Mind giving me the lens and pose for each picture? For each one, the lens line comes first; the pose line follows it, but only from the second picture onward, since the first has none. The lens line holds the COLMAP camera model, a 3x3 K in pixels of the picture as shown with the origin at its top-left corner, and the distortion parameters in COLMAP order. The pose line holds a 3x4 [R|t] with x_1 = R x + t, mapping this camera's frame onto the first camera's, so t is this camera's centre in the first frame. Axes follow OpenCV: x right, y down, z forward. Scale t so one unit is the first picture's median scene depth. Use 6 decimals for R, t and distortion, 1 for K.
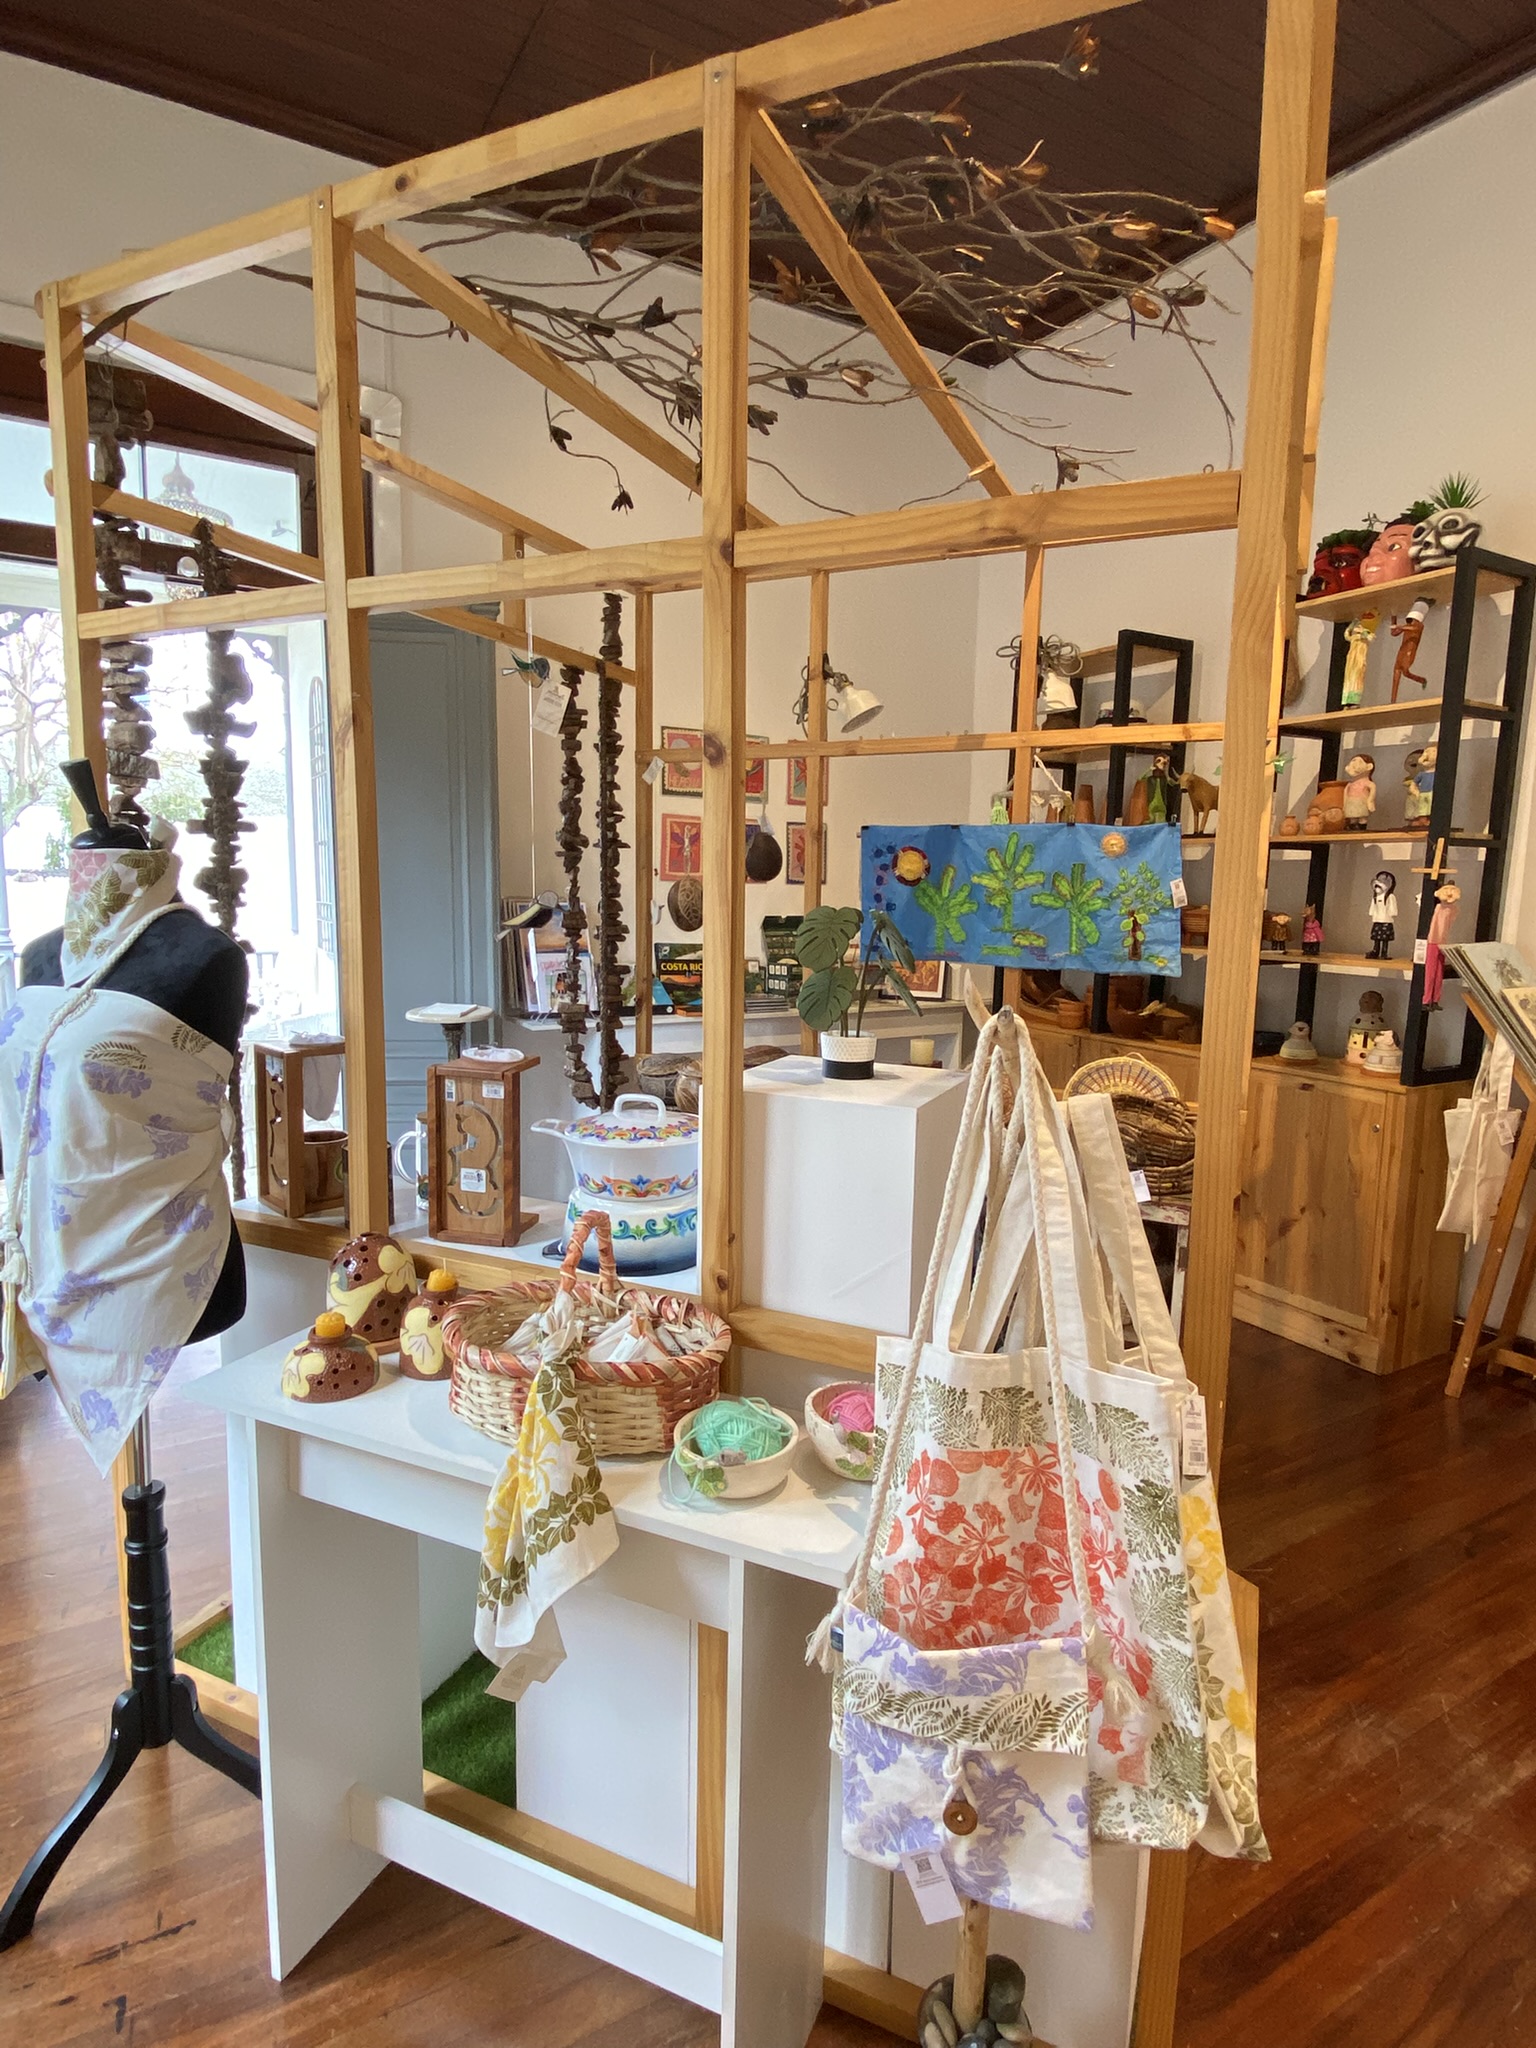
lens RADIAL K [[1082.0, 0, 768.0], [0, 1082.0, 1024.0], [0, 0, 1]] dist [0.046618, 0.000911]
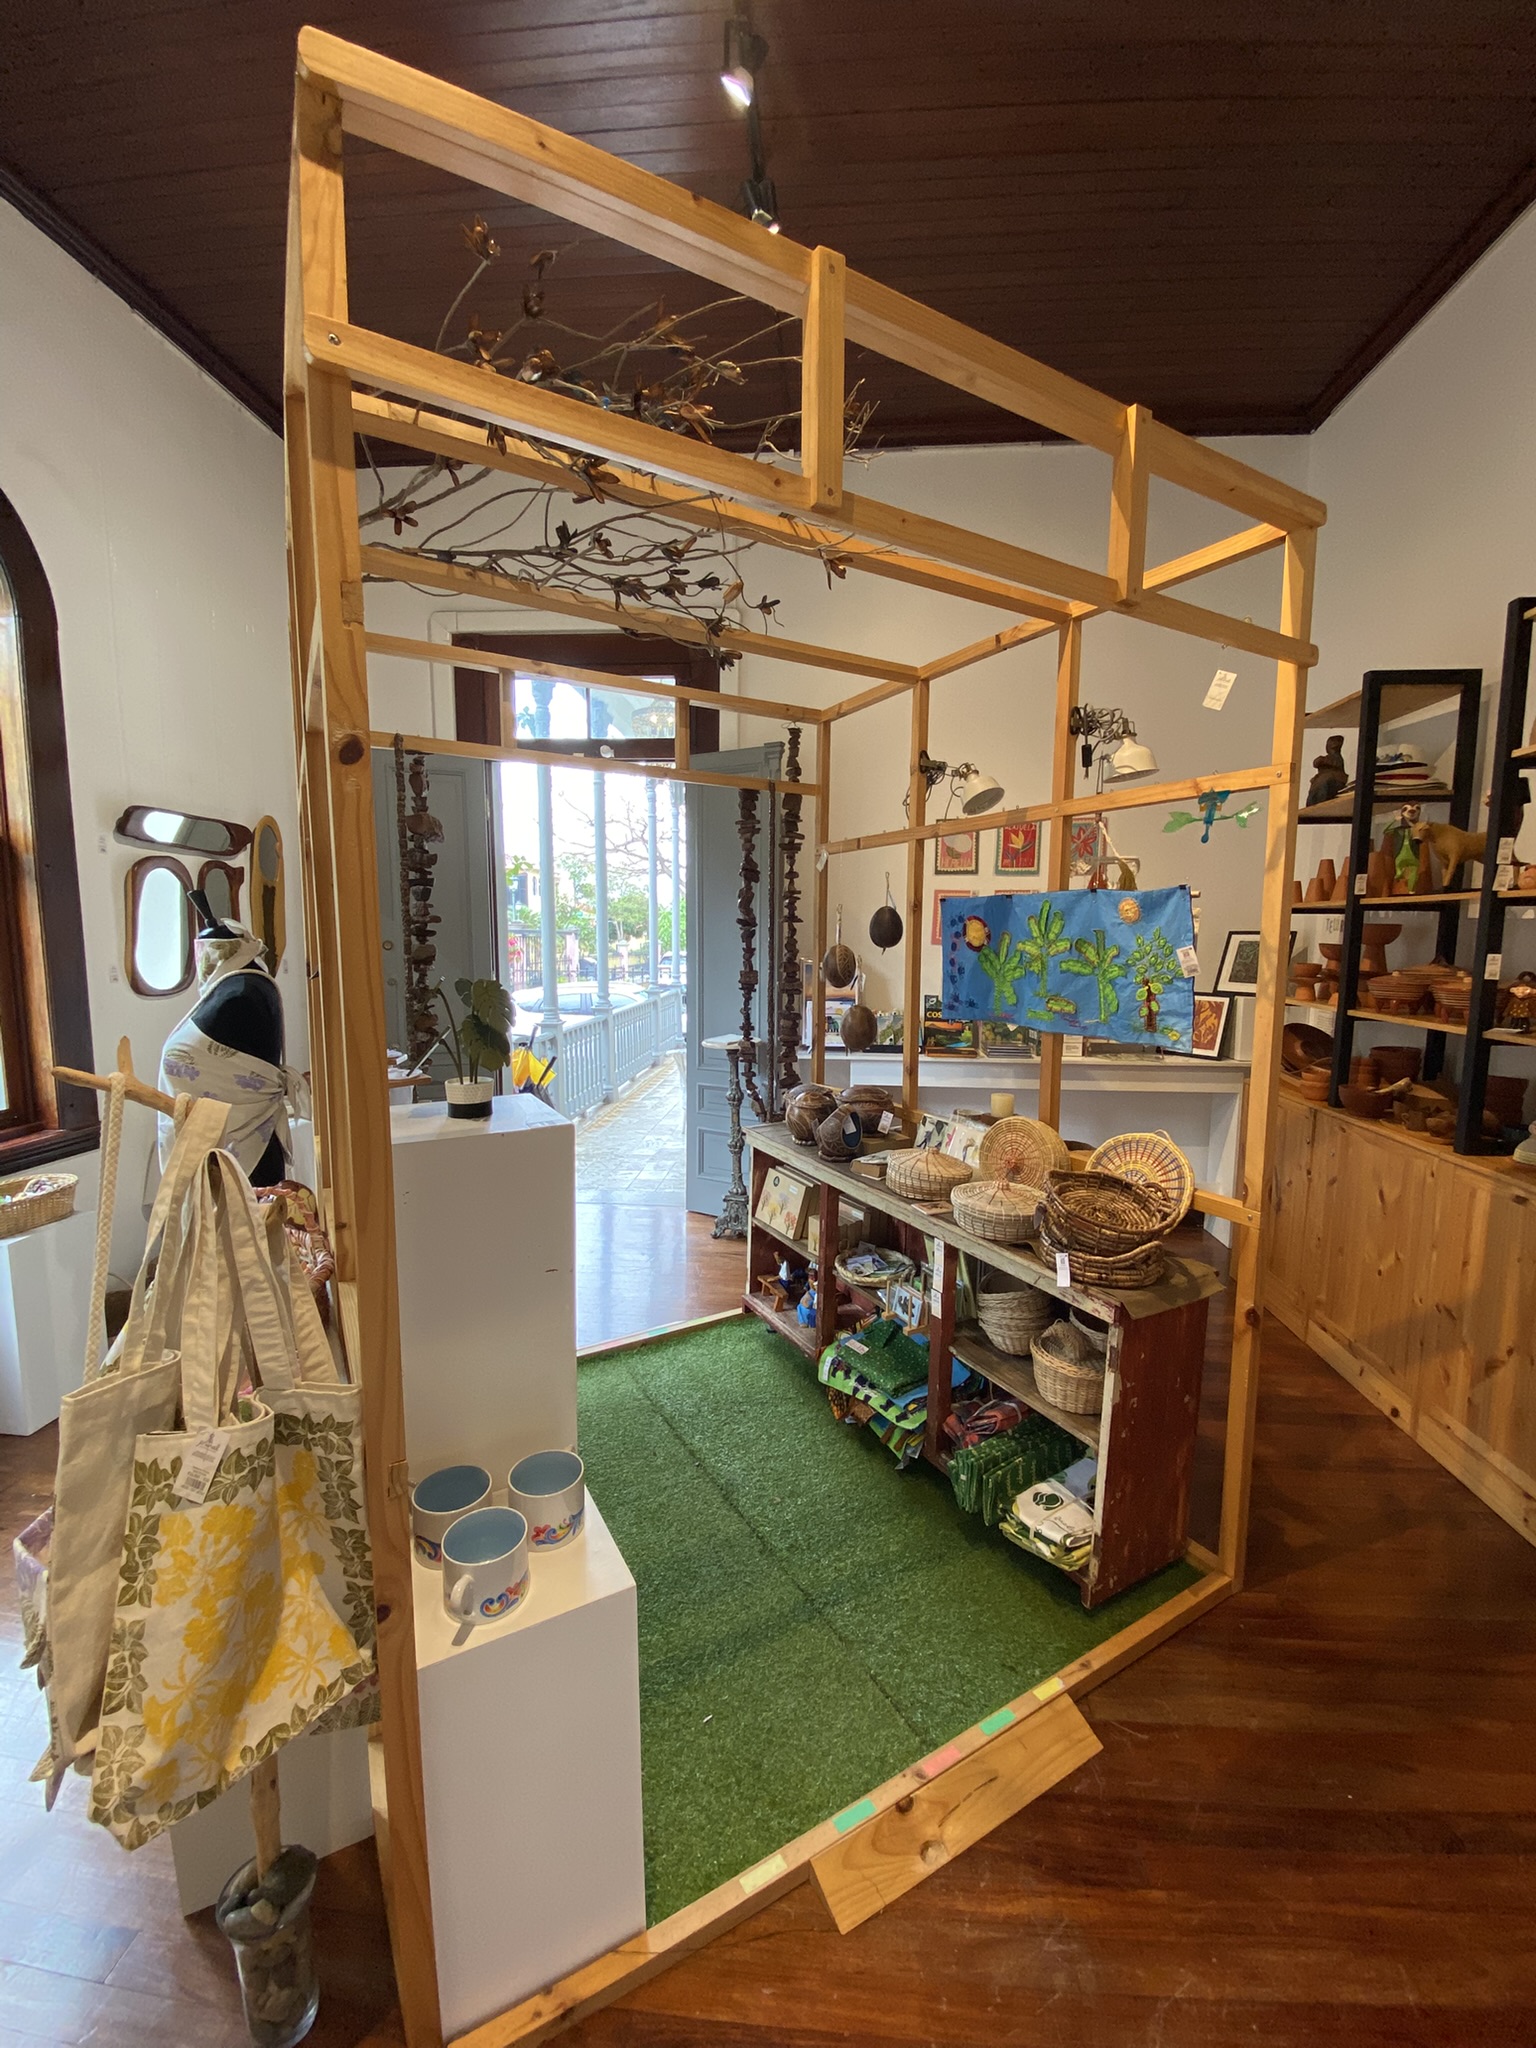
lens RADIAL K [[820.3, 0, 768.0], [0, 820.3, 1024.0], [0, 0, 1]] dist [0.000676, -0.000174]
pose [[0.818123, 0.049743, -0.572887, 0.439727], [-0.066333, 0.997765, -0.008094, -0.035012], [0.571204, 0.044624, 0.819594, 0.213082]]
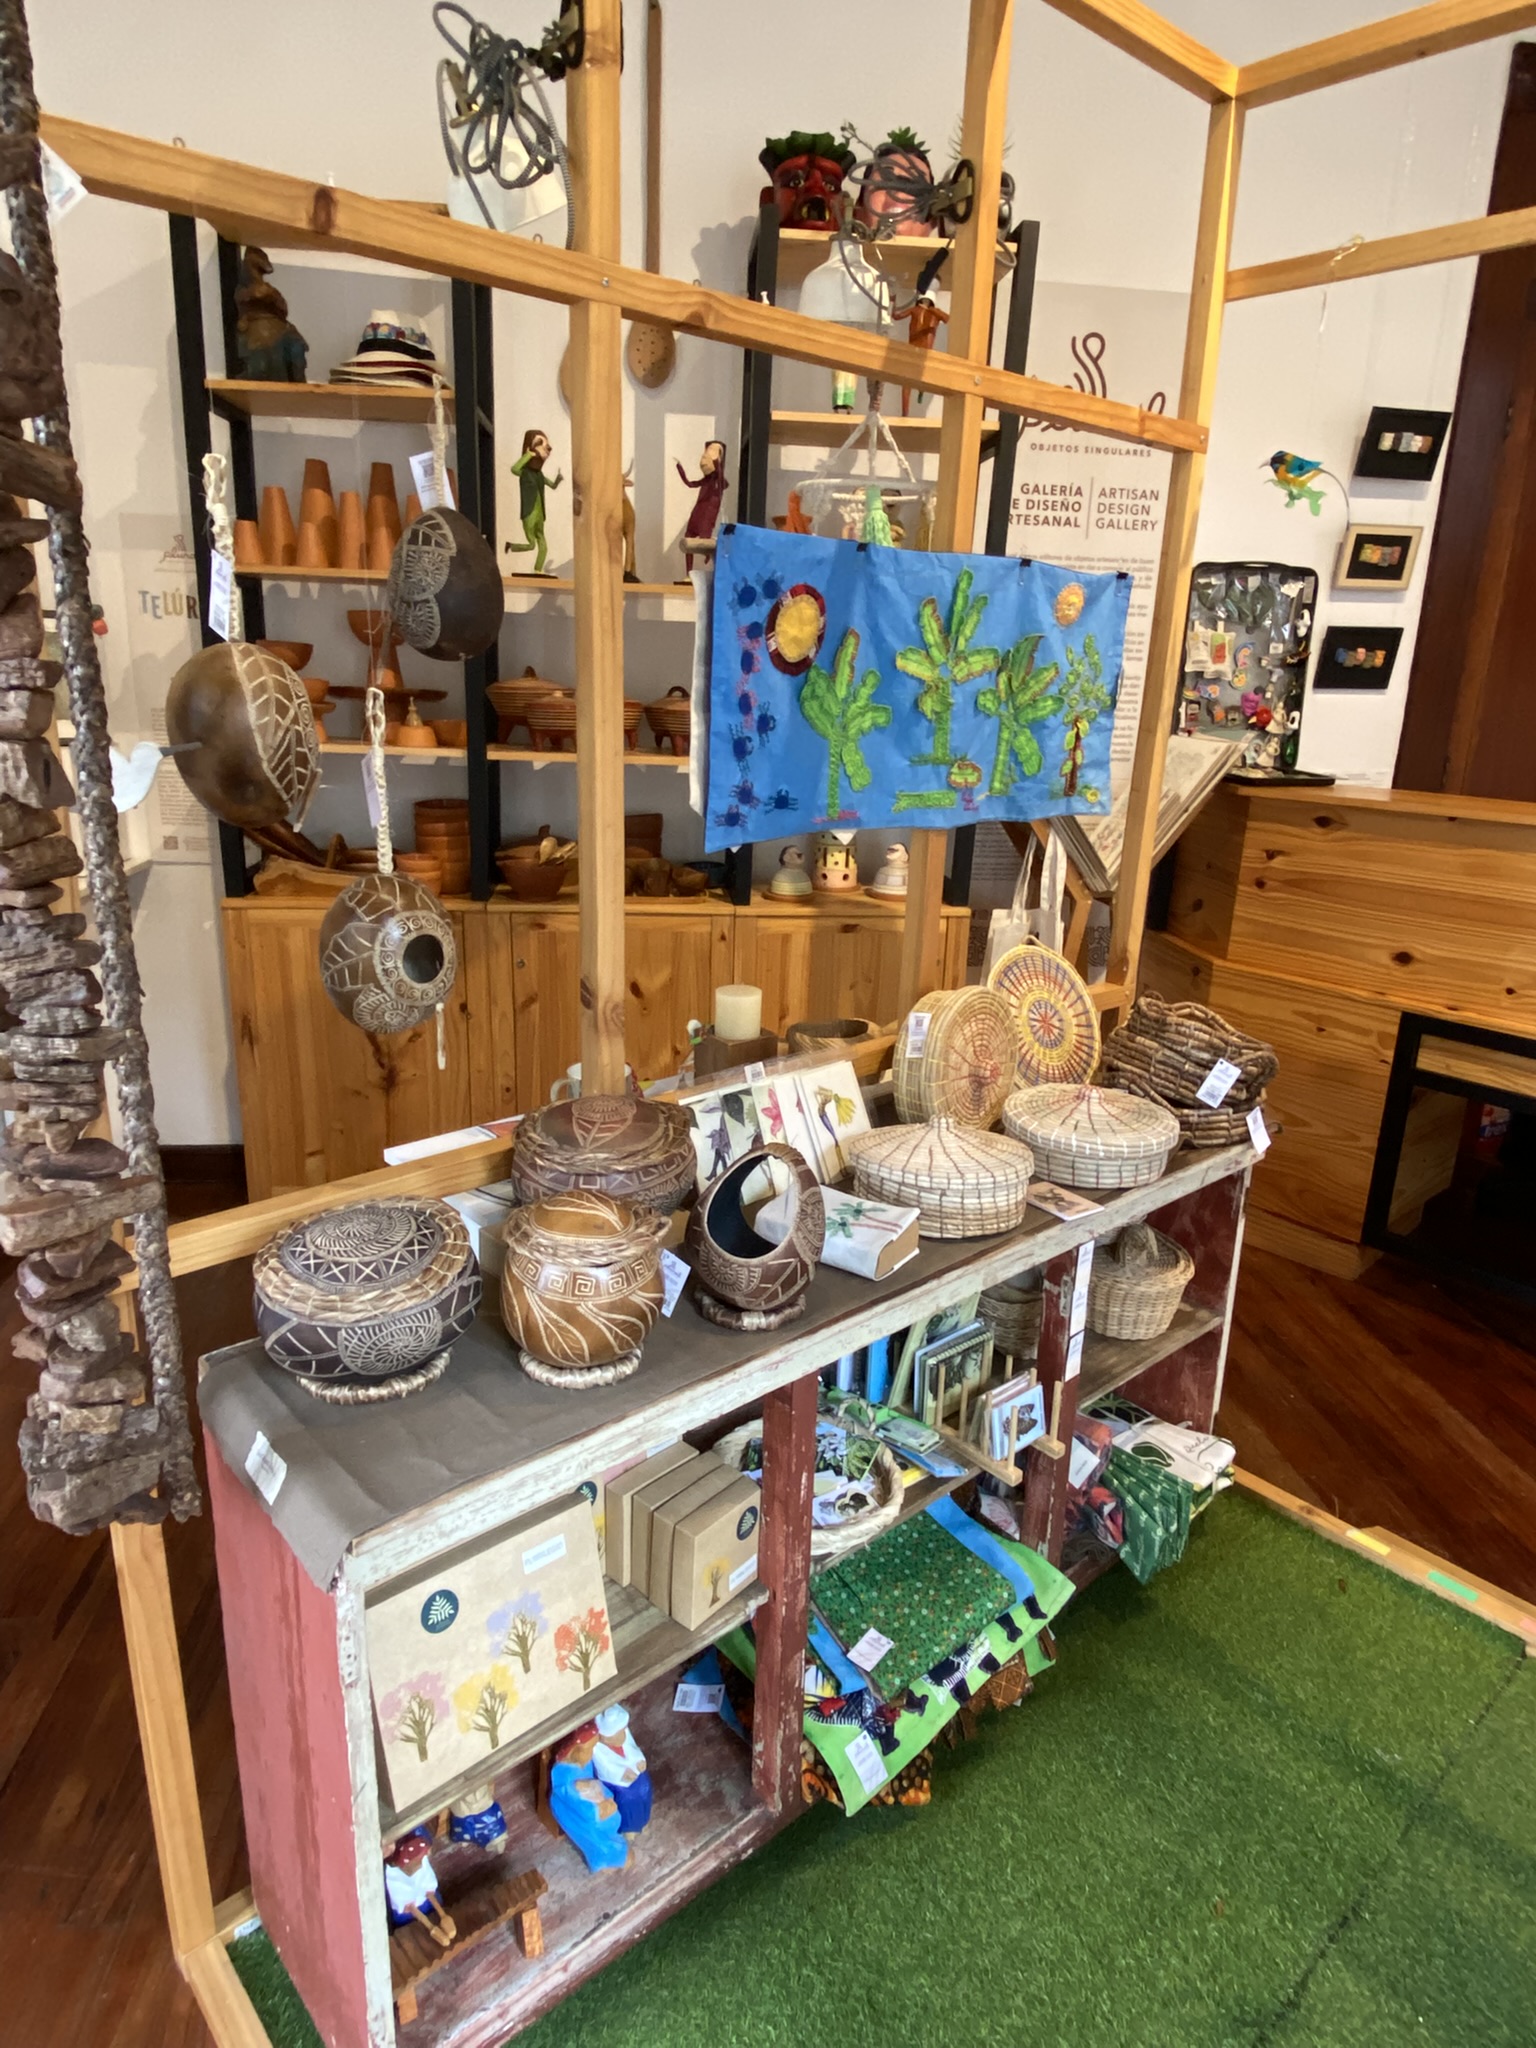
lens RADIAL K [[1232.6, 0, 772.0], [0, 1232.6, 1037.5], [0, 0, 1]] dist [-0.000151, -0.001519]
pose [[0.394329, -0.274444, 0.877032, -0.373738], [0.094577, 0.961417, 0.258327, -0.116742], [-0.914090, -0.018919, 0.405071, 0.803379]]
